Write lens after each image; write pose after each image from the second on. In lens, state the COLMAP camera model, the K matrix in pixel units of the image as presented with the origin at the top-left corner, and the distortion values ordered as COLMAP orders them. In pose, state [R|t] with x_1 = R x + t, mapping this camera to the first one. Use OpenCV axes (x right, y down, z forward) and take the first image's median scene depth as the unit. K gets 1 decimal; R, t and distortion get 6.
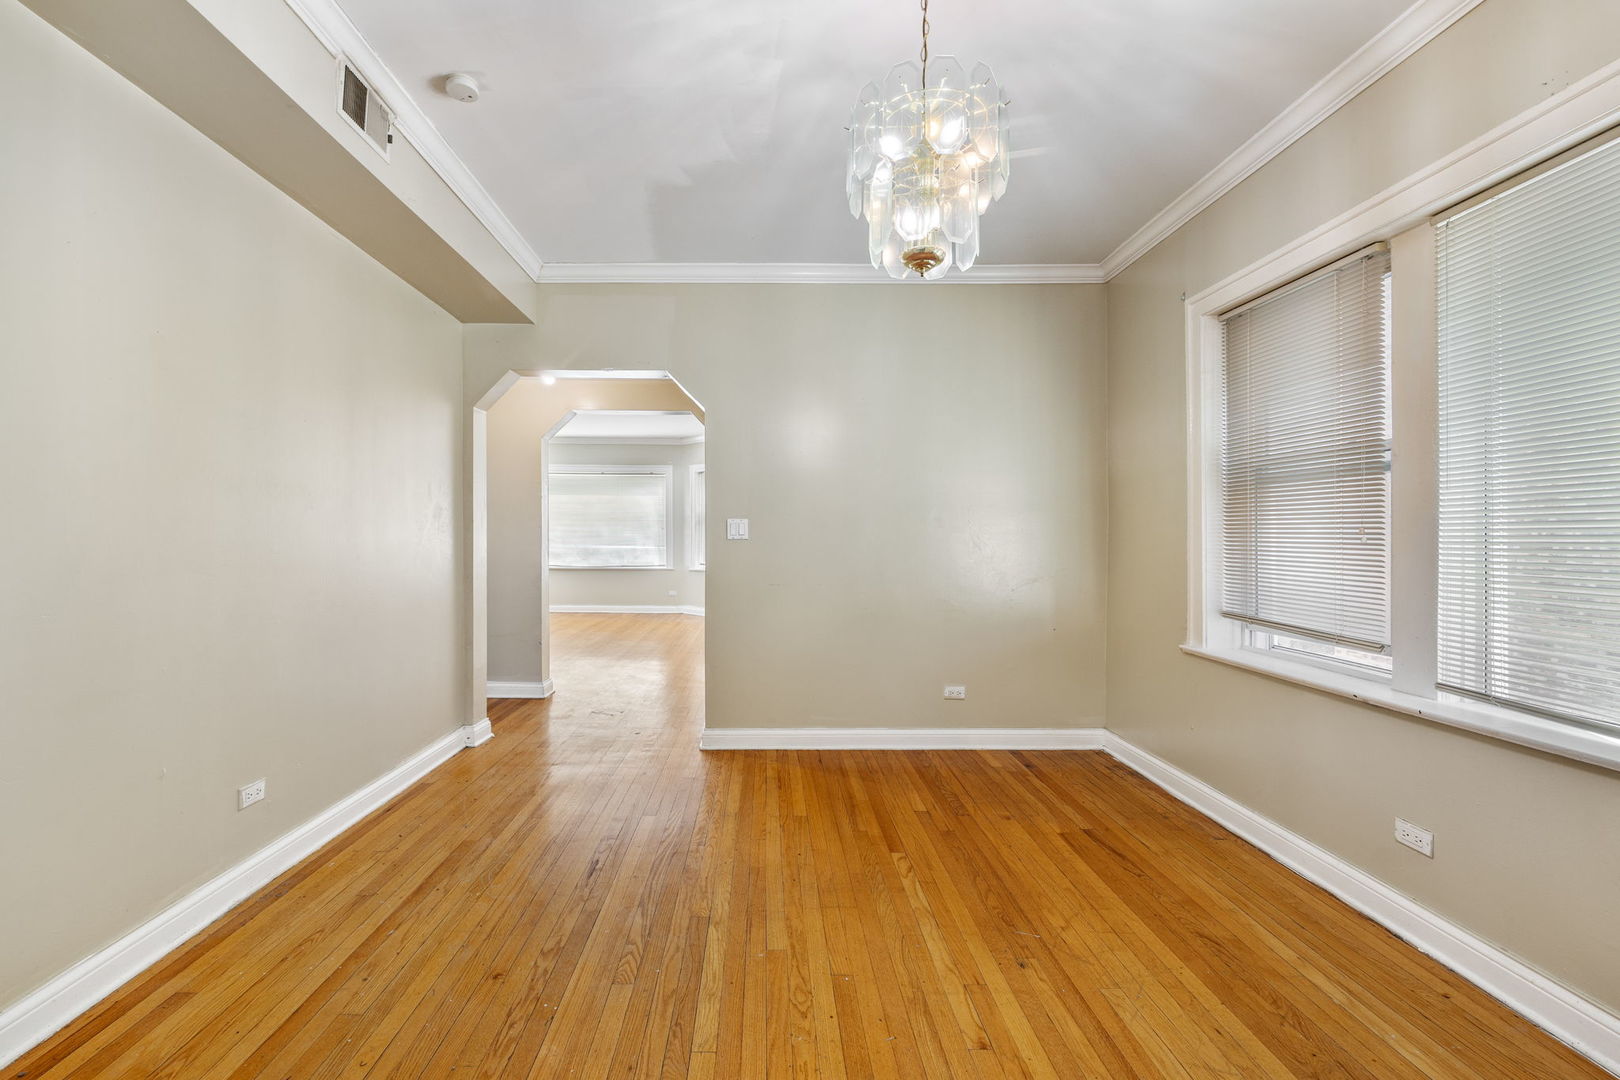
lens RADIAL K [[646.6, 0, 812.5], [0, 646.6, 533.8], [0, 0, 1]] dist [-0.001749, 0.000029]
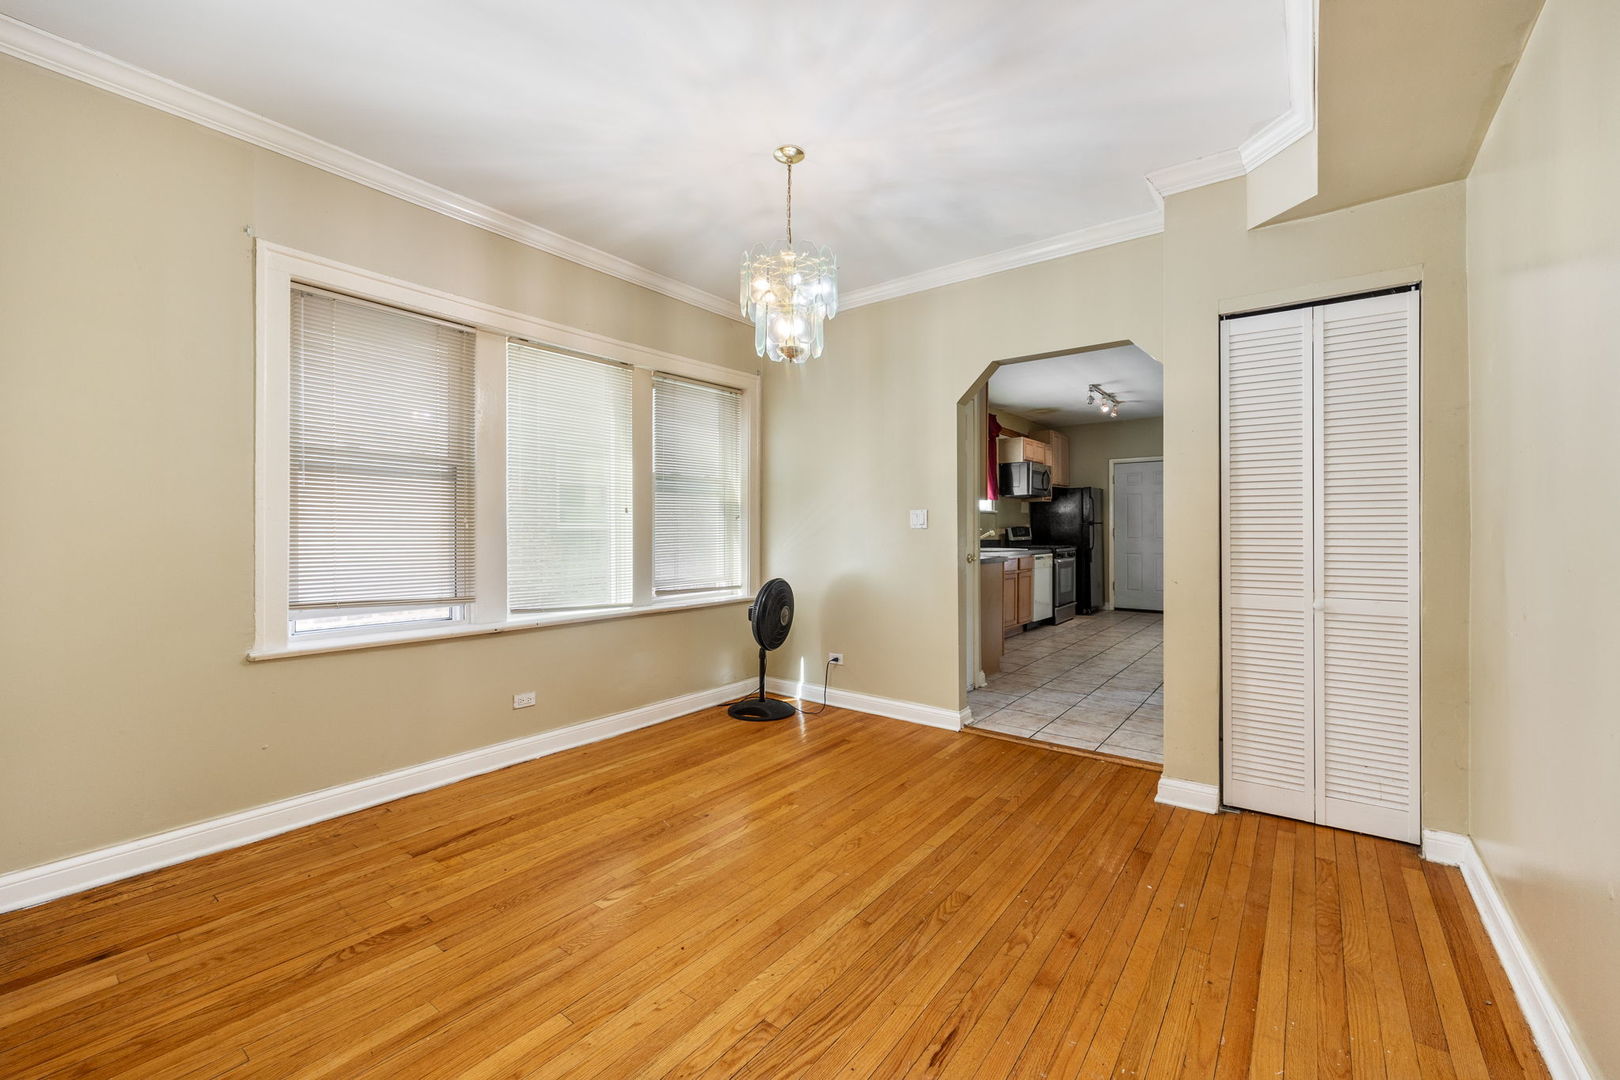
lens RADIAL K [[646.6, 0, 812.5], [0, 646.6, 533.8], [0, 0, 1]] dist [-0.001749, 0.000029]
pose [[-0.742808, -0.003530, 0.669495, -0.798546], [-0.006344, 0.999978, -0.001765, 0.036821], [-0.669475, -0.005558, -0.742814, 1.876557]]
